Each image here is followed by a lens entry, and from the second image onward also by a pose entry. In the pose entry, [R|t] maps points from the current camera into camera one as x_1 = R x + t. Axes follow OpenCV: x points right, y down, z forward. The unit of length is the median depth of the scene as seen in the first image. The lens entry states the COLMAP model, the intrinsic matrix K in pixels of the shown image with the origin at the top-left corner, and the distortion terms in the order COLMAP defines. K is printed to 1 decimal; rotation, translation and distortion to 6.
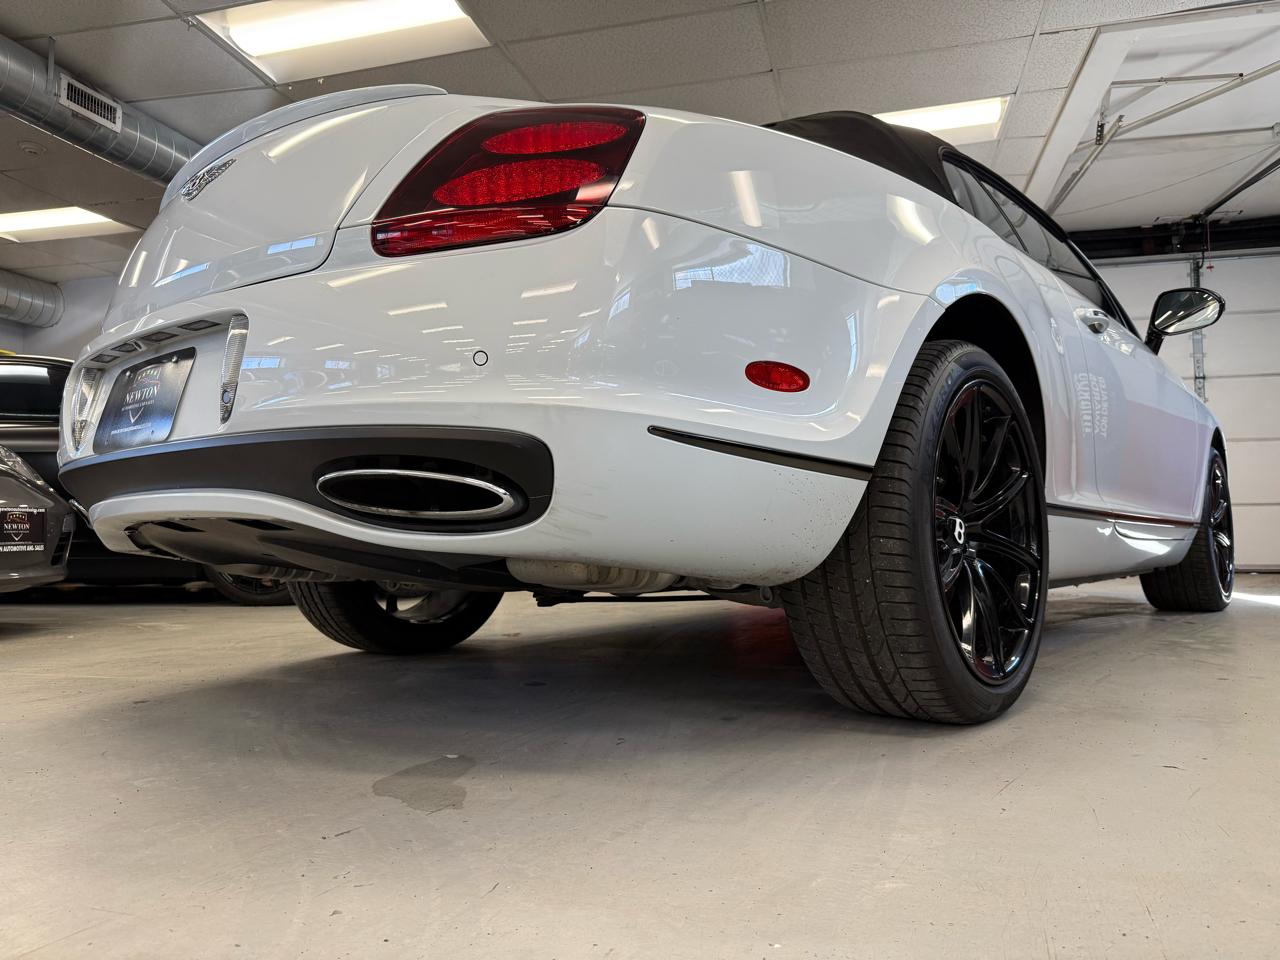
lens RADIAL K [[900.3, 0, 660.4], [0, 900.3, 471.8], [0, 0, 1]] dist [0.017385, -0.025593]
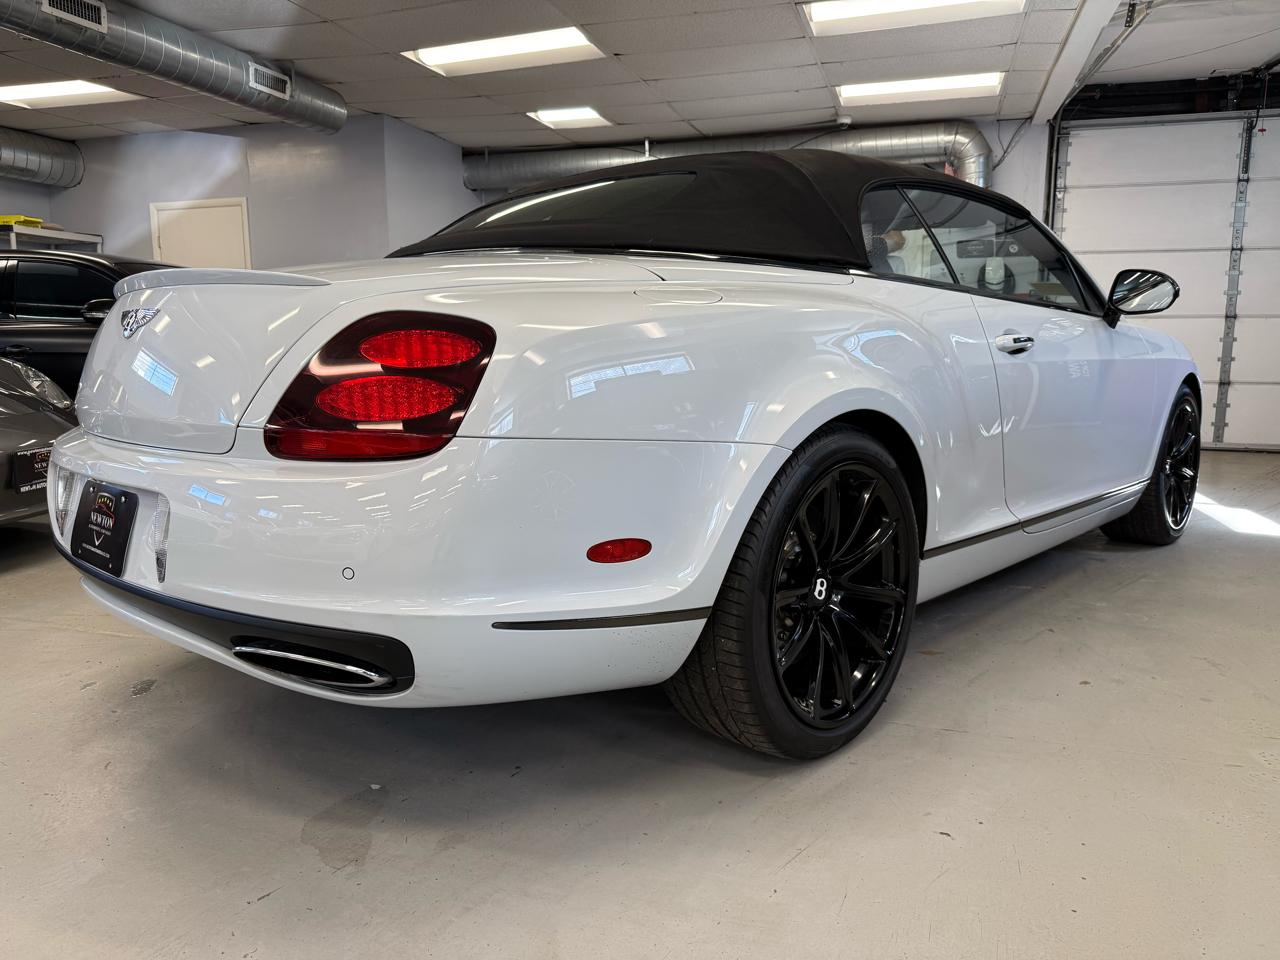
lens RADIAL K [[900.3, 0, 651.6], [0, 900.3, 478.0], [0, 0, 1]] dist [0.017385, -0.025593]
pose [[0.998286, 0.019503, -0.055173, 0.062407], [-0.007356, 0.977169, 0.212338, -0.113152], [0.058054, -0.211568, 0.975638, -0.034096]]
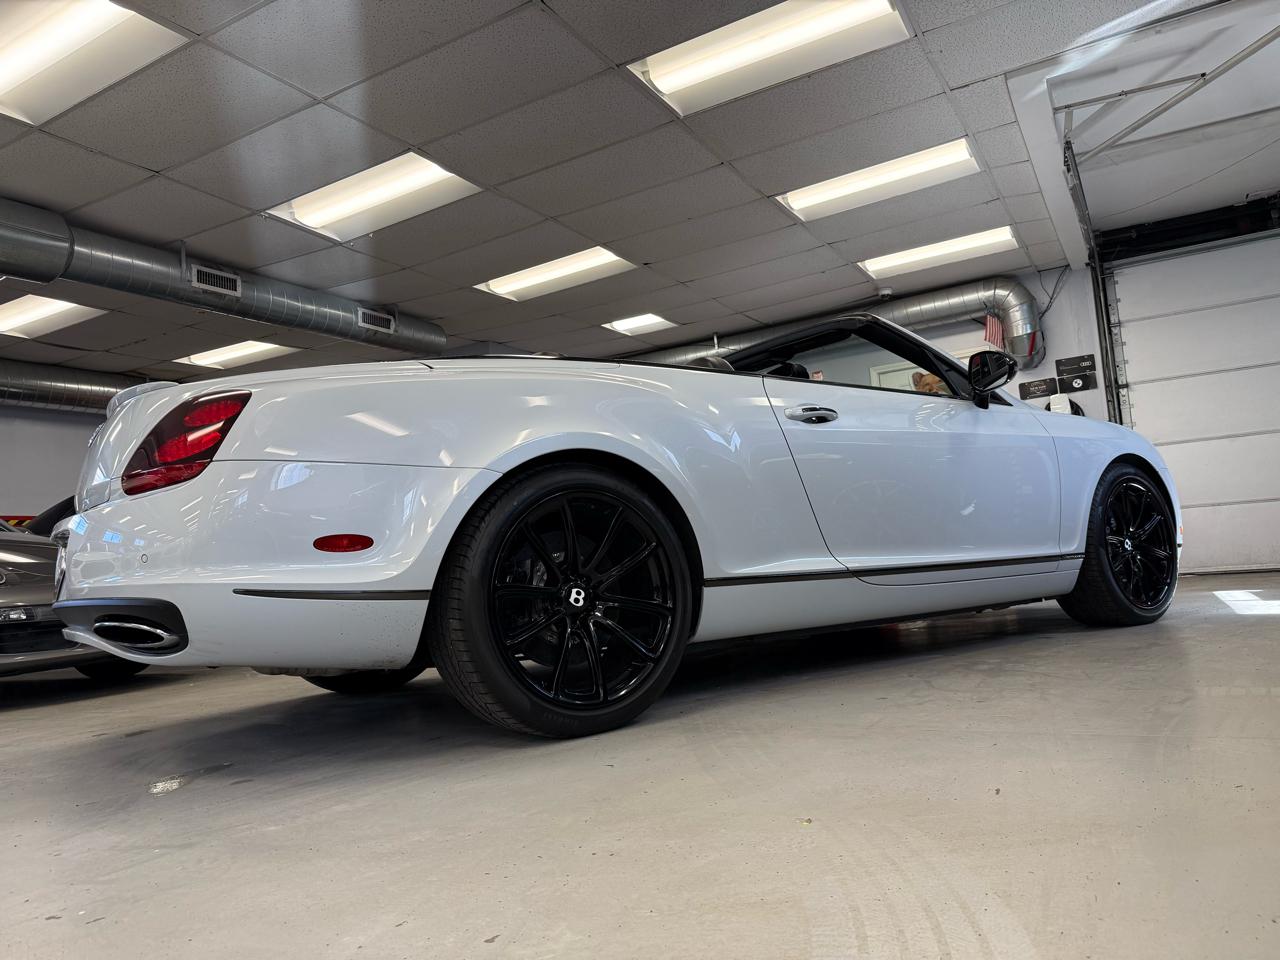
lens RADIAL K [[900.3, 0, 653.3], [0, 900.3, 477.5], [0, 0, 1]] dist [0.017385, -0.025593]
pose [[0.962512, -0.092442, -0.255001, 0.289432], [0.088462, 0.995712, -0.027059, -0.028745], [0.256409, 0.003487, 0.966562, -0.114629]]
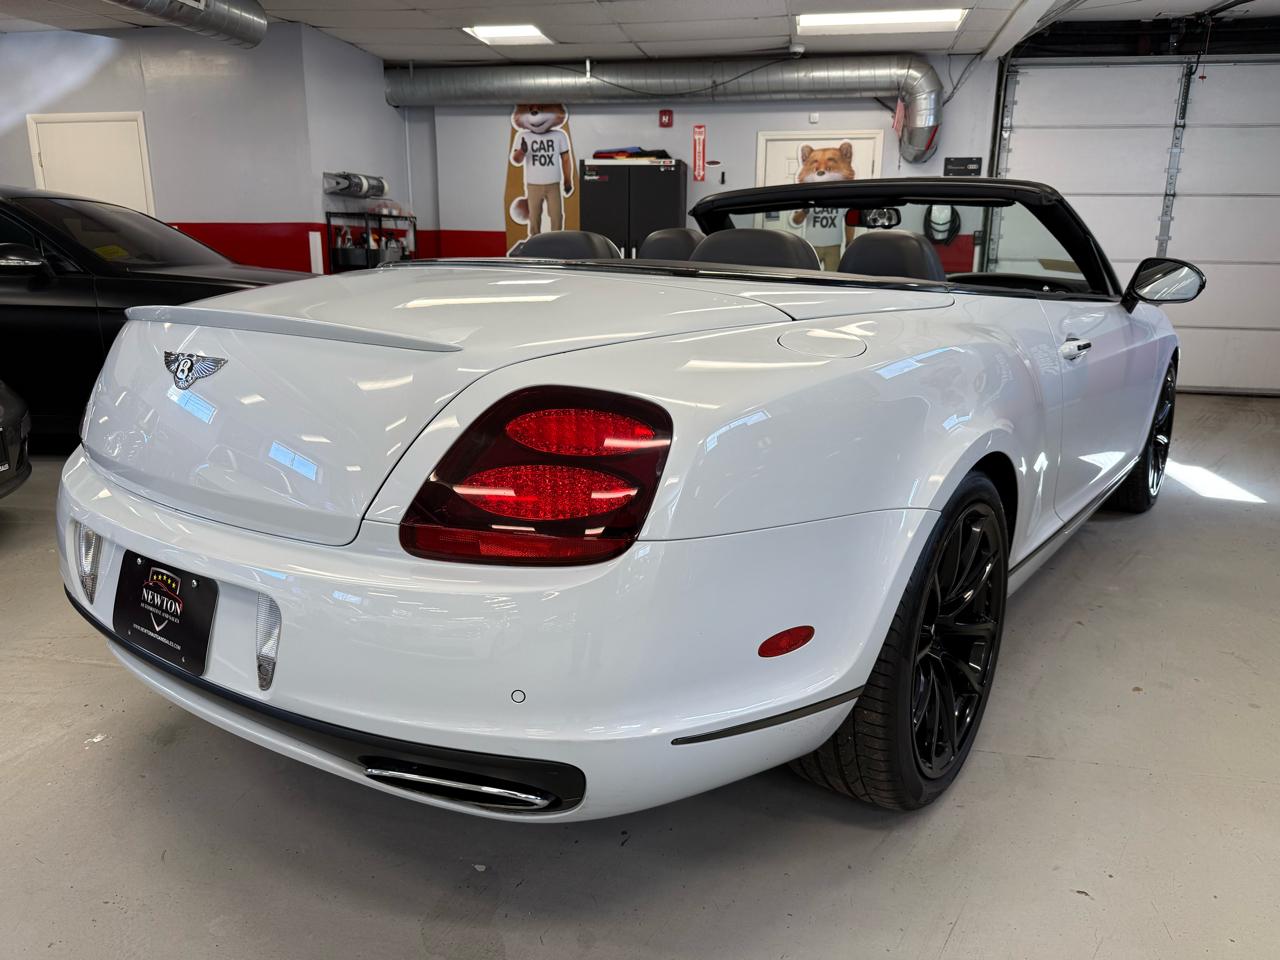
lens RADIAL K [[900.3, 0, 657.9], [0, 900.3, 477.9], [0, 0, 1]] dist [0.017385, -0.025593]
pose [[0.998032, 0.009929, 0.061915, -0.025753], [-0.028205, 0.952944, 0.301832, -0.157754], [-0.056005, -0.302985, 0.951348, 0.009113]]
